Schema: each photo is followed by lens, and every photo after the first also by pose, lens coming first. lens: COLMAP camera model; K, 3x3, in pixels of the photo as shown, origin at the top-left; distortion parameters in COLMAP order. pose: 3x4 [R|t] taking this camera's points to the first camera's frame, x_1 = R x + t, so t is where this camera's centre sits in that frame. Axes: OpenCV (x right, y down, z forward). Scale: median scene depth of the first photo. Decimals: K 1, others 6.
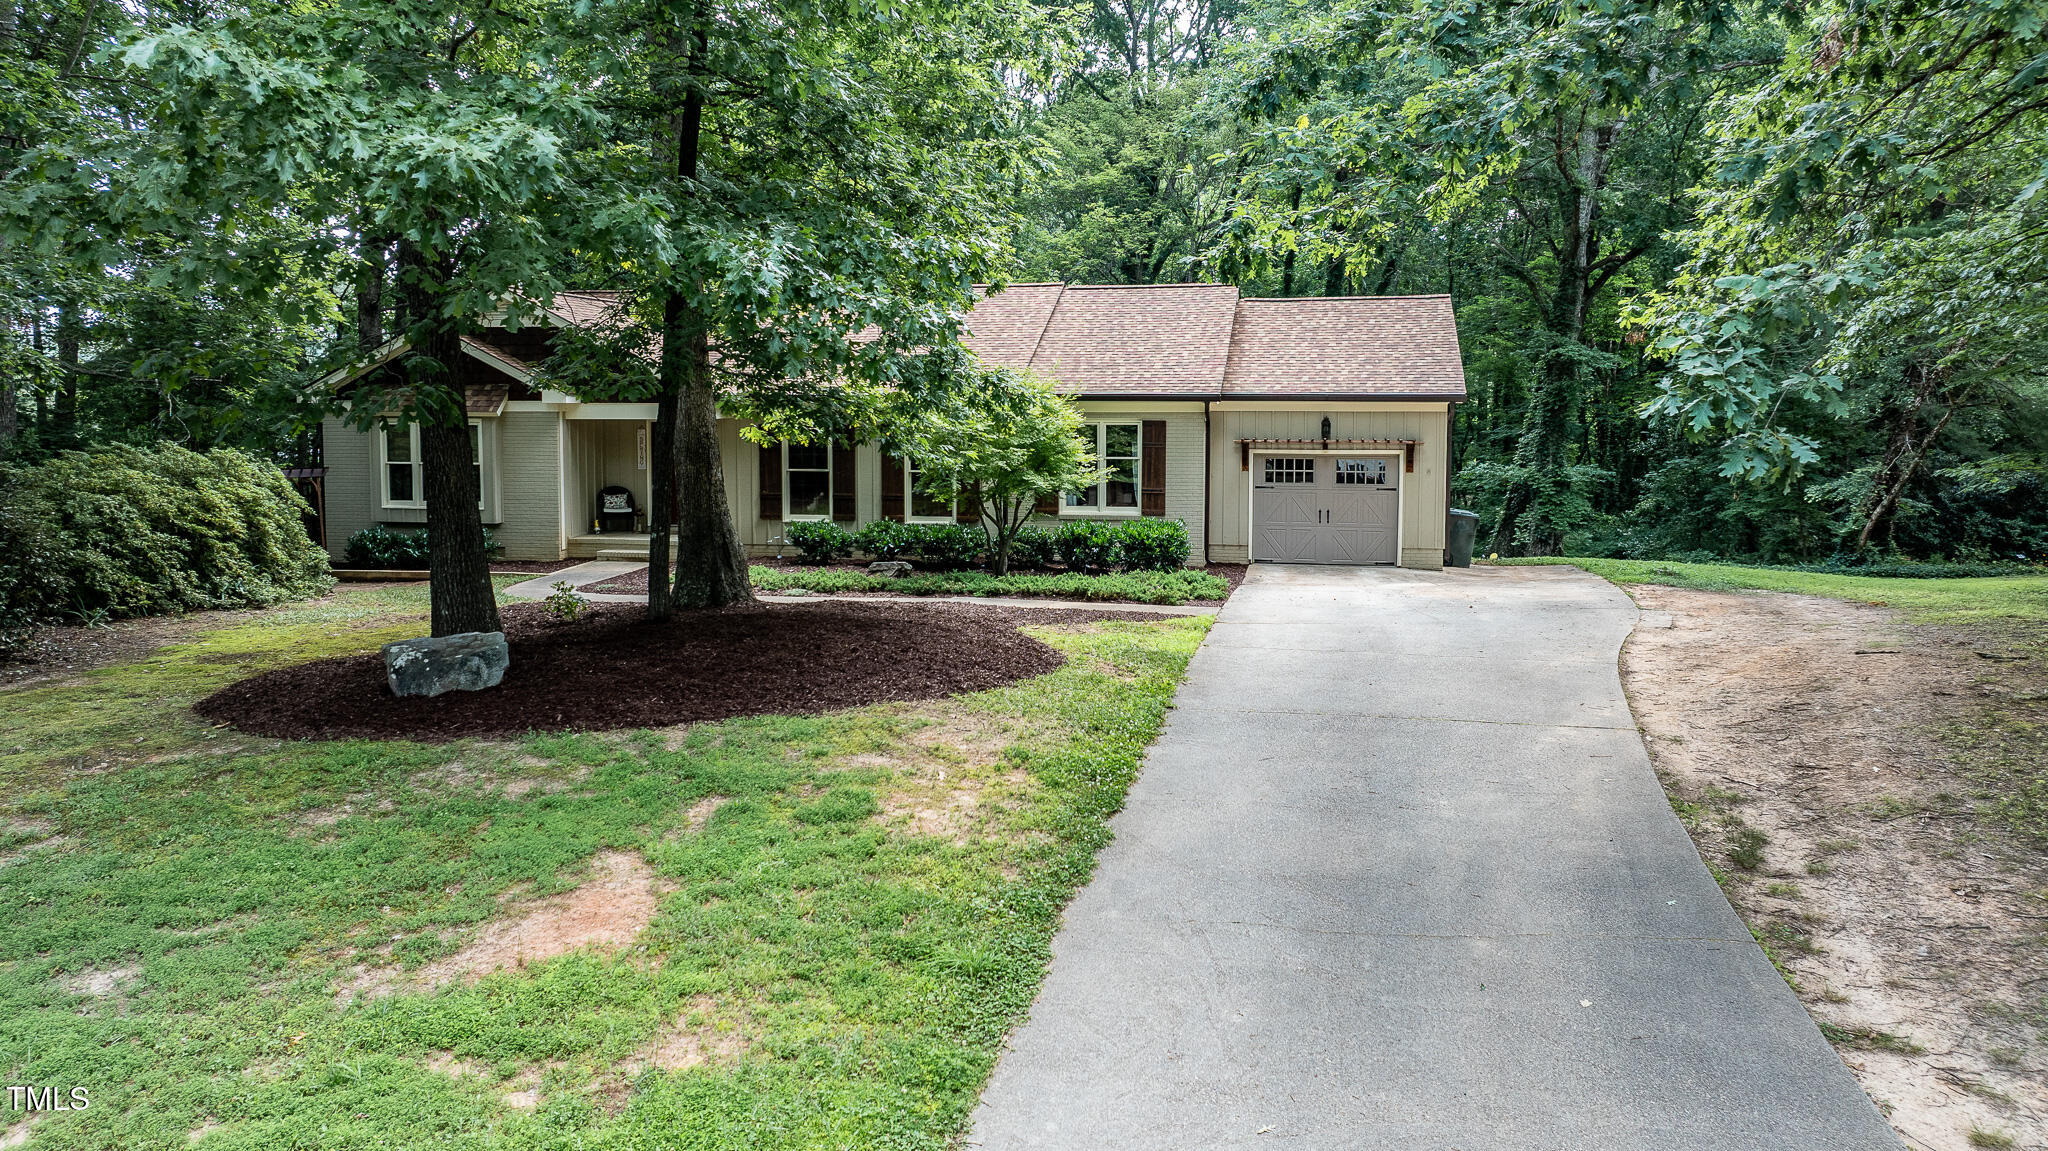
lens RADIAL K [[1379.3, 0, 1028.4], [0, 1379.3, 585.0], [0, 0, 1]] dist [0.002174, 0.004092]
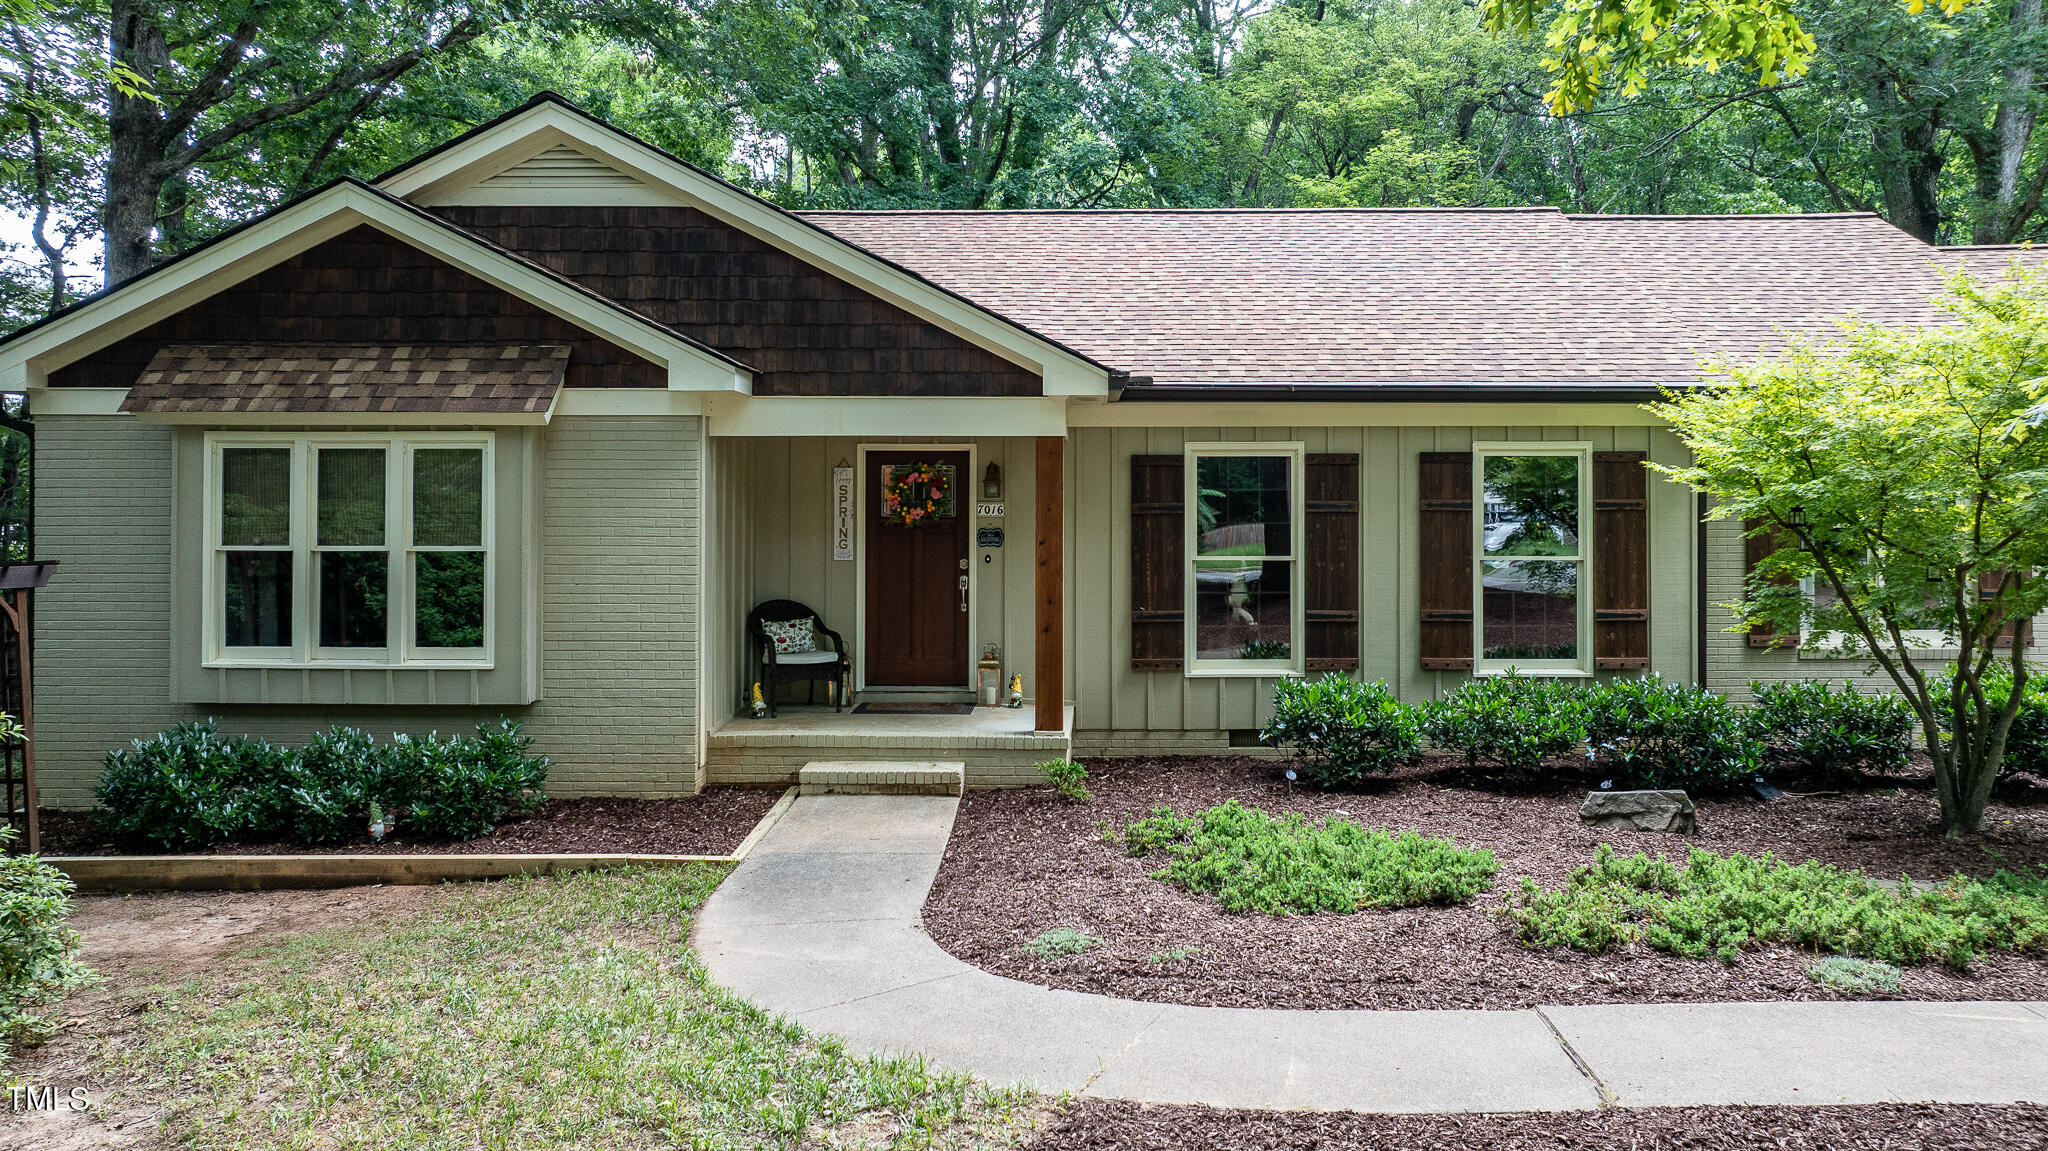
lens RADIAL K [[1379.3, 0, 1021.2], [0, 1379.3, 562.0], [0, 0, 1]] dist [0.002174, 0.004092]
pose [[0.988098, -0.008520, 0.153591, -0.305608], [0.021673, 0.996216, -0.084166, -0.047945], [-0.152293, 0.086493, 0.984543, 0.592506]]
